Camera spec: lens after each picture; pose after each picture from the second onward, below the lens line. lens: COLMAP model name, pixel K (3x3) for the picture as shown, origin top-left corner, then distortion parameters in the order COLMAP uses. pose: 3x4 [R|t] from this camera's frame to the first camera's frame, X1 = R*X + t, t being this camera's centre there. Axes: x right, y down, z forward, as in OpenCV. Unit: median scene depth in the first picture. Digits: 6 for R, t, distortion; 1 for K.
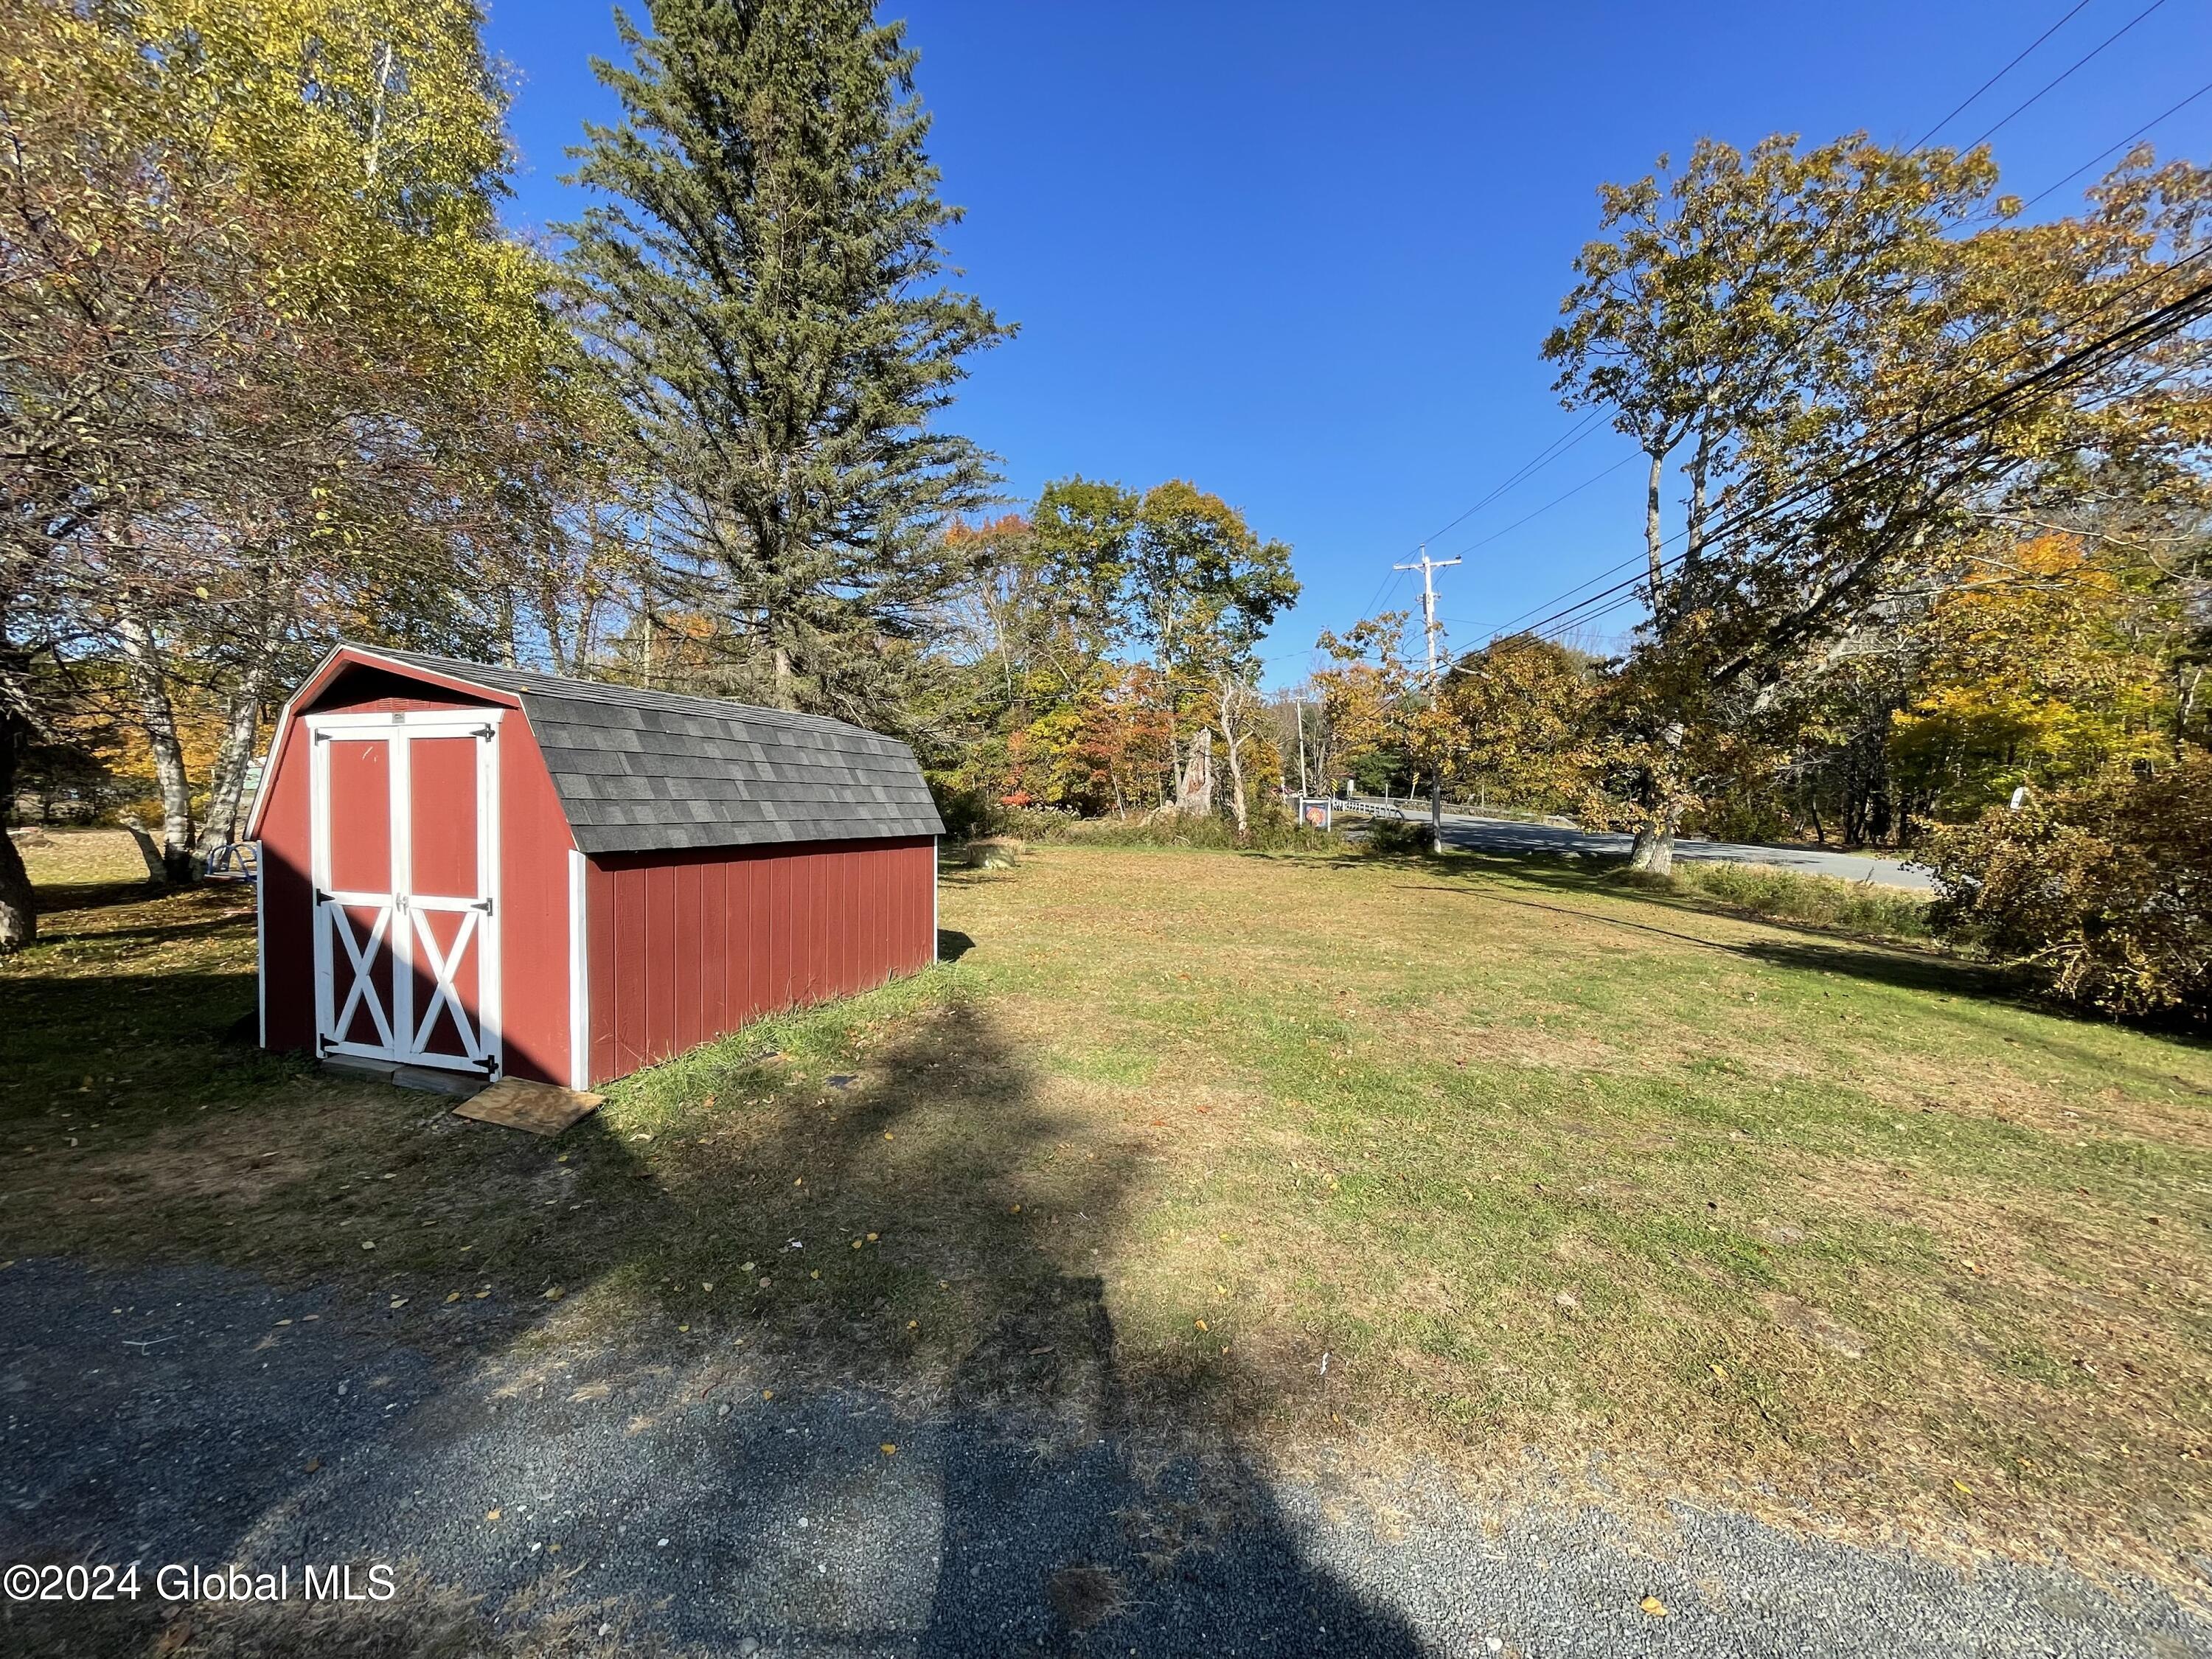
lens RADIAL K [[892.7, 0, 1107.8], [0, 892.7, 825.7], [0, 0, 1]] dist [-0.004142, -0.000221]
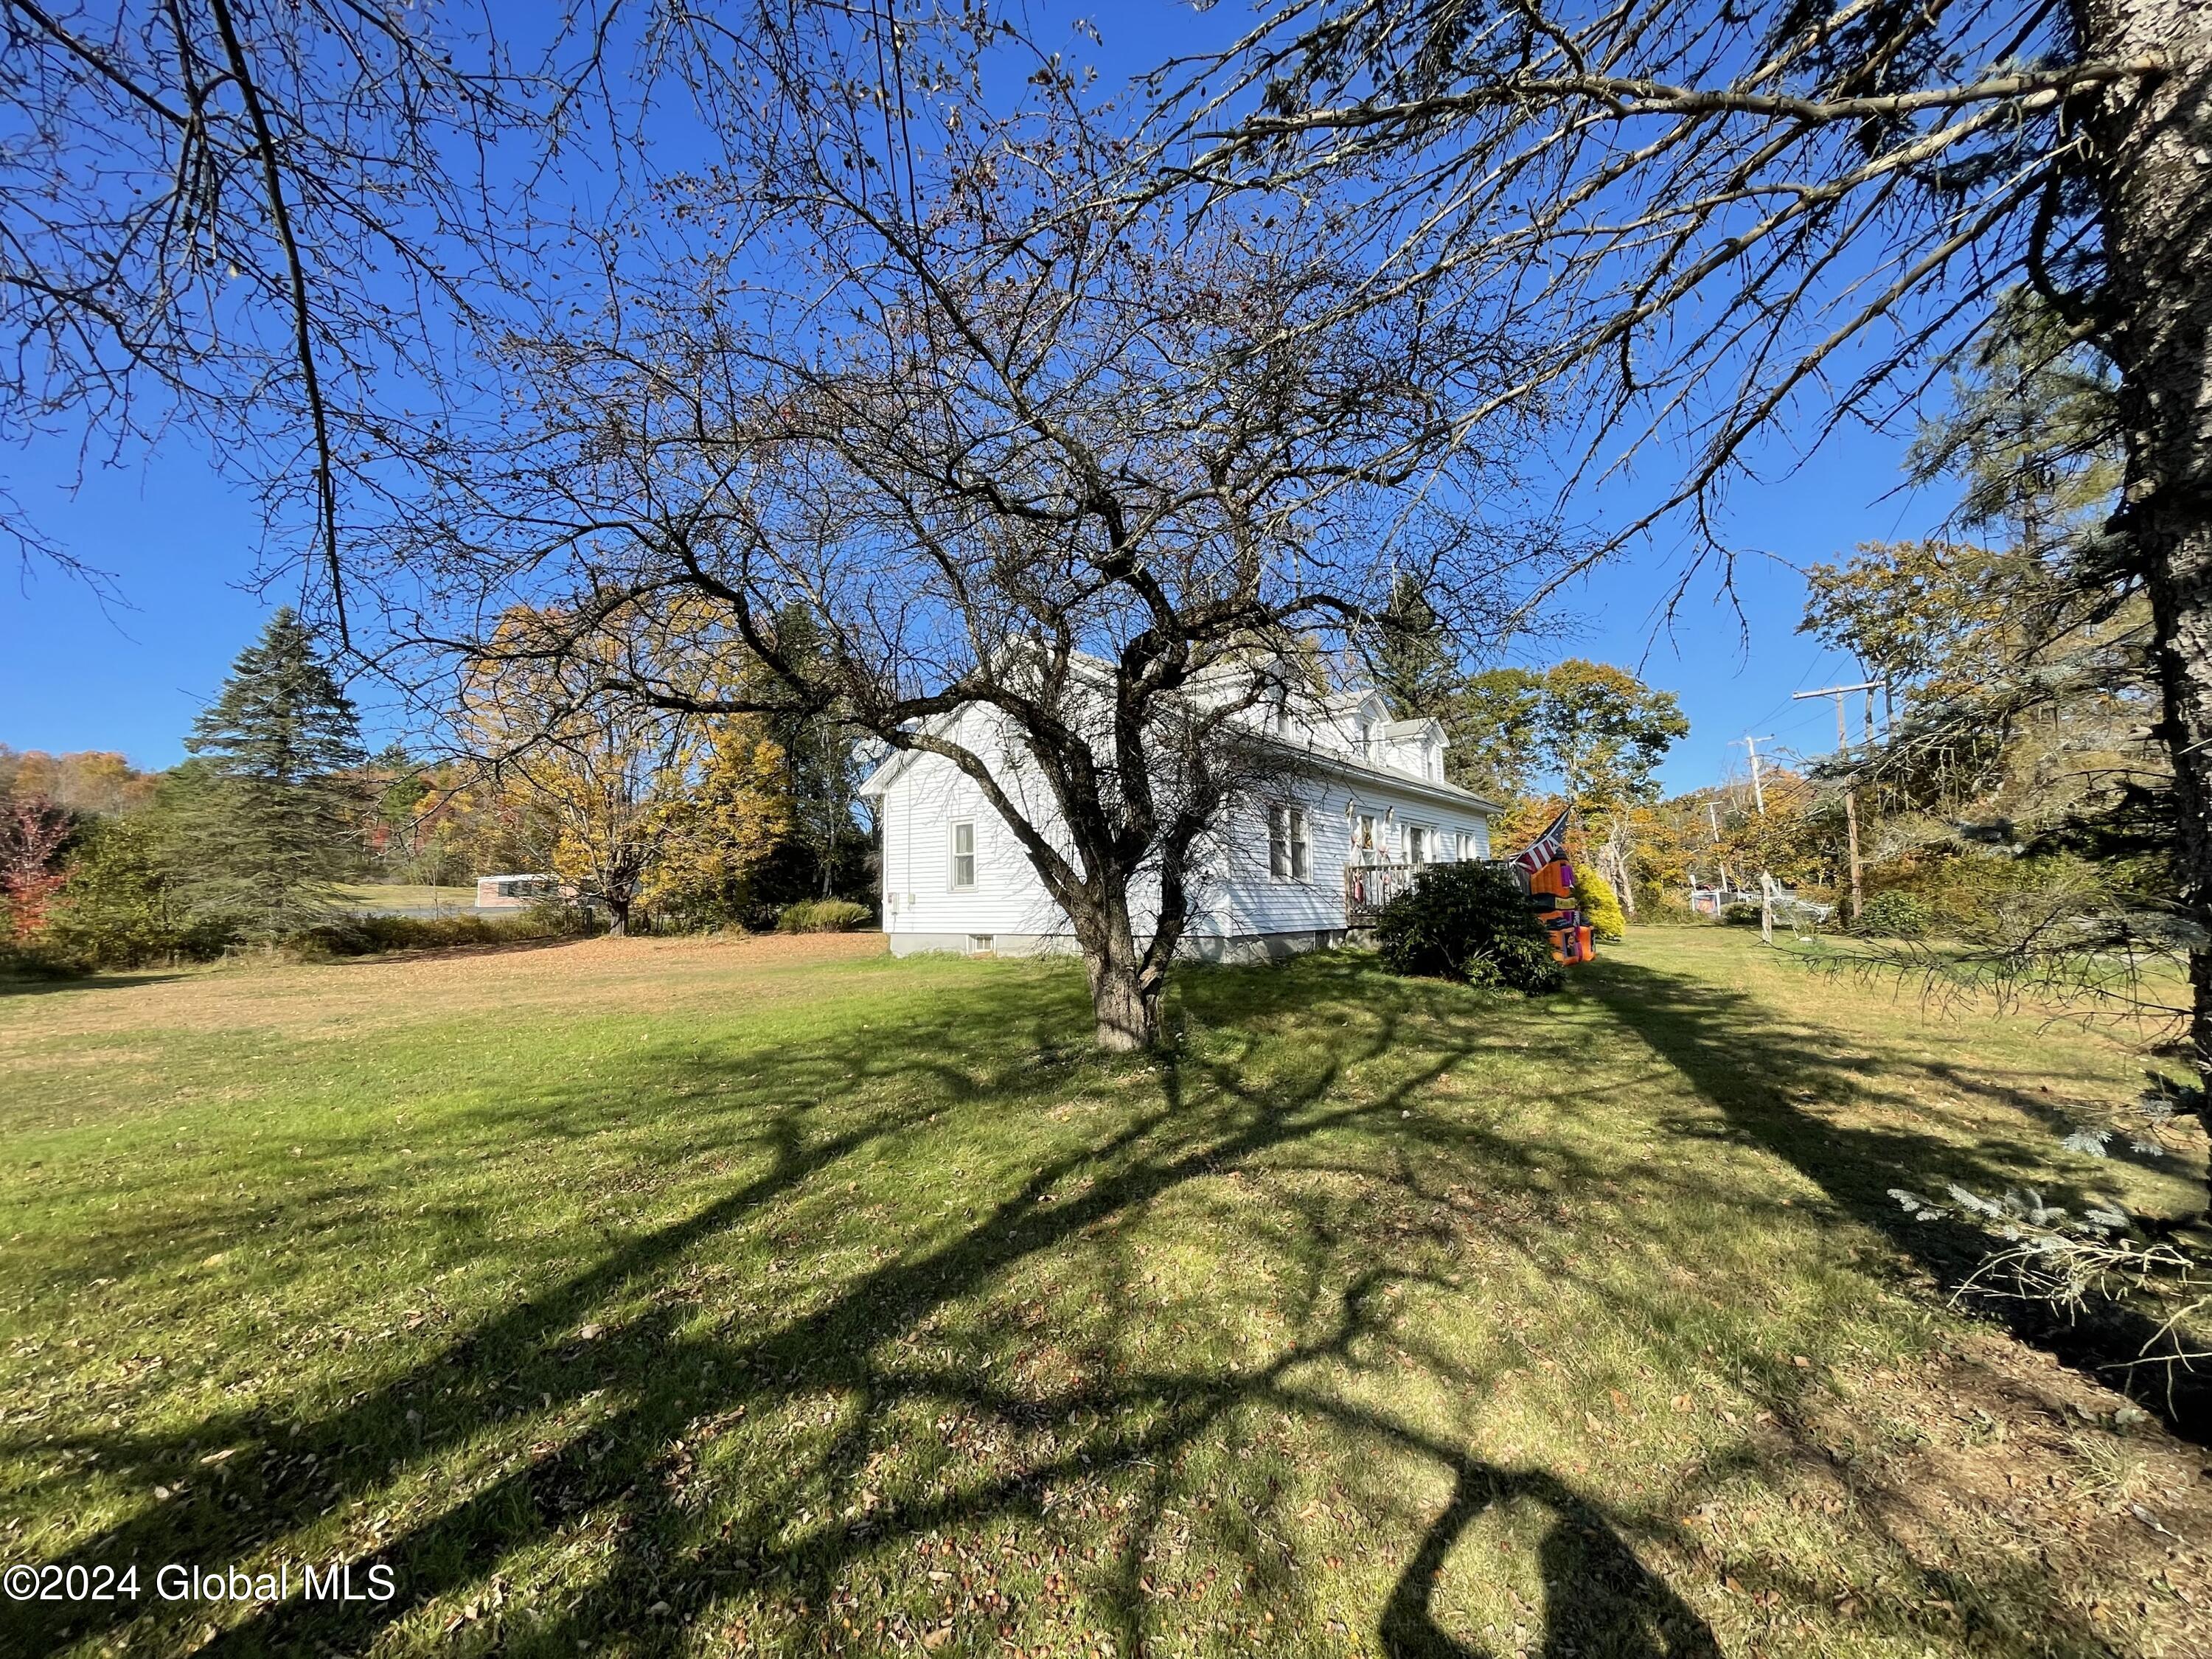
lens RADIAL K [[892.7, 0, 1096.3], [0, 892.7, 827.9], [0, 0, 1]] dist [-0.004142, -0.000221]
pose [[0.904415, -0.069854, -0.420897, -0.022558], [0.018924, 0.992103, -0.123991, 0.019575], [0.426235, 0.104174, 0.898594, -0.464614]]
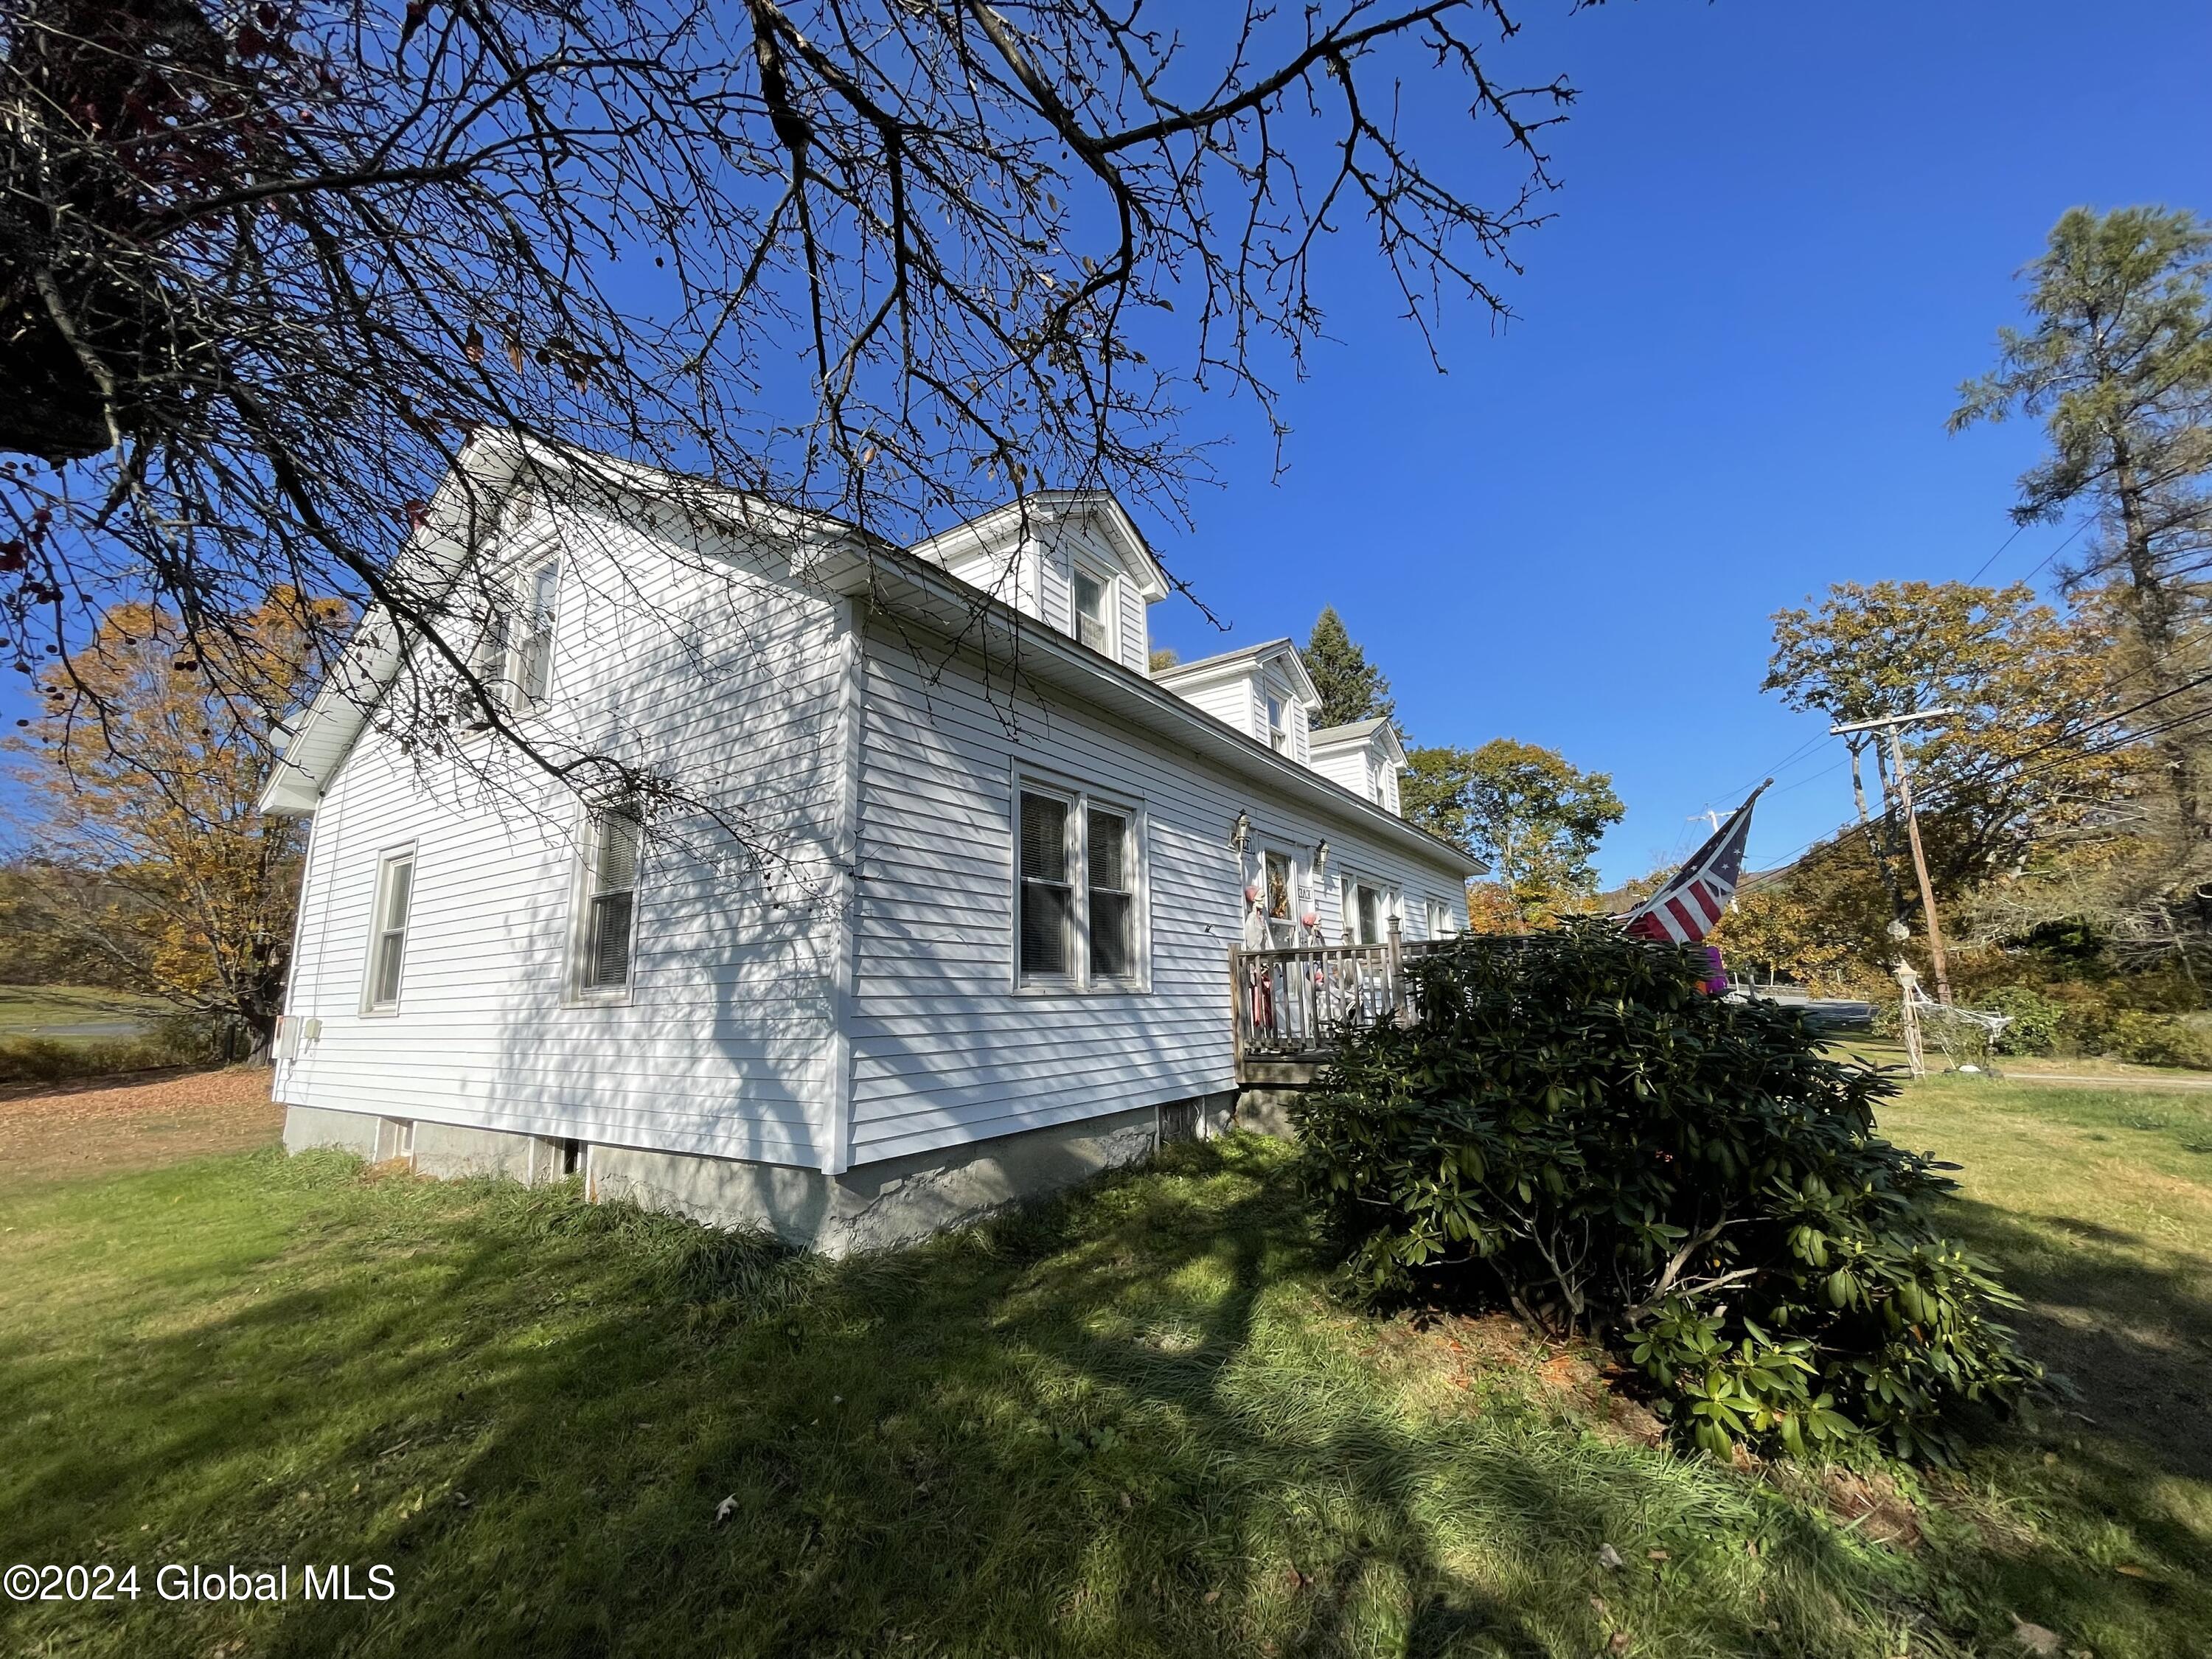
lens RADIAL K [[892.7, 0, 1104.2], [0, 892.7, 833.2], [0, 0, 1]] dist [-0.004142, -0.000221]
pose [[0.936938, -0.107343, -0.332603, -0.041618], [0.032128, 0.974090, -0.223868, 0.010529], [0.348016, 0.199064, 0.916110, -0.317517]]
